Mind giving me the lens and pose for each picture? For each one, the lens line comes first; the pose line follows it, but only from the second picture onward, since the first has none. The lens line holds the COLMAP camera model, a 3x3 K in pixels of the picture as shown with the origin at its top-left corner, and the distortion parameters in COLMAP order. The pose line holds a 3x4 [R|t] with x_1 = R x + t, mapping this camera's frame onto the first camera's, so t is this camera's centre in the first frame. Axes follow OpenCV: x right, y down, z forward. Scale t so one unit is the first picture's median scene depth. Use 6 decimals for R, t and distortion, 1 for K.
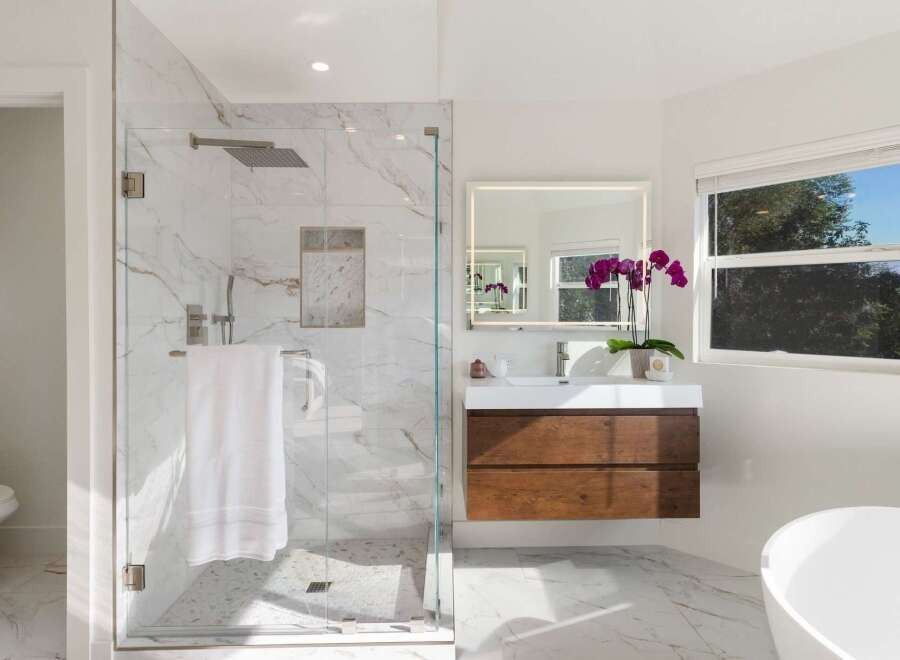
lens RADIAL K [[520.8, 0, 449.6], [0, 520.8, 320.7], [0, 0, 1]] dist [0.000587, -0.000139]
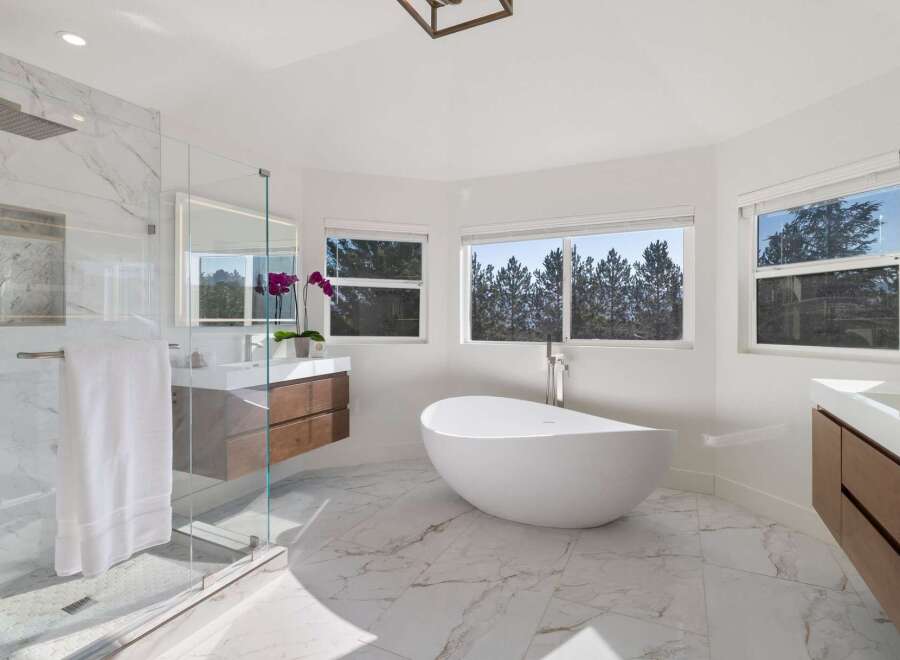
lens RADIAL K [[459.8, 0, 450.6], [0, 459.8, 325.2], [0, 0, 1]] dist [0.001311, -0.000122]
pose [[0.466347, -0.013462, 0.884499, -0.646579], [0.003914, 0.999906, 0.013155, 0.005851], [-0.884593, -0.002673, 0.466356, 0.035471]]
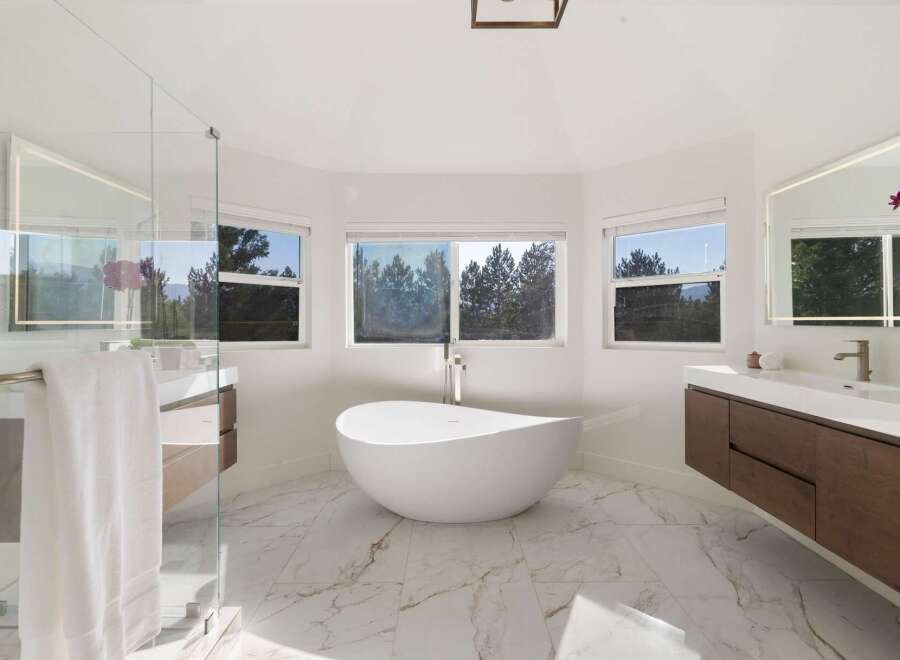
lens RADIAL K [[465.3, 0, 447.5], [0, 465.3, 327.7], [0, 0, 1]] dist [0.000952, -0.000597]
pose [[0.027588, -0.014003, 0.999521, -0.720819], [0.005398, 0.999889, 0.013859, 0.007296], [-0.999605, 0.005013, 0.027661, 0.401556]]
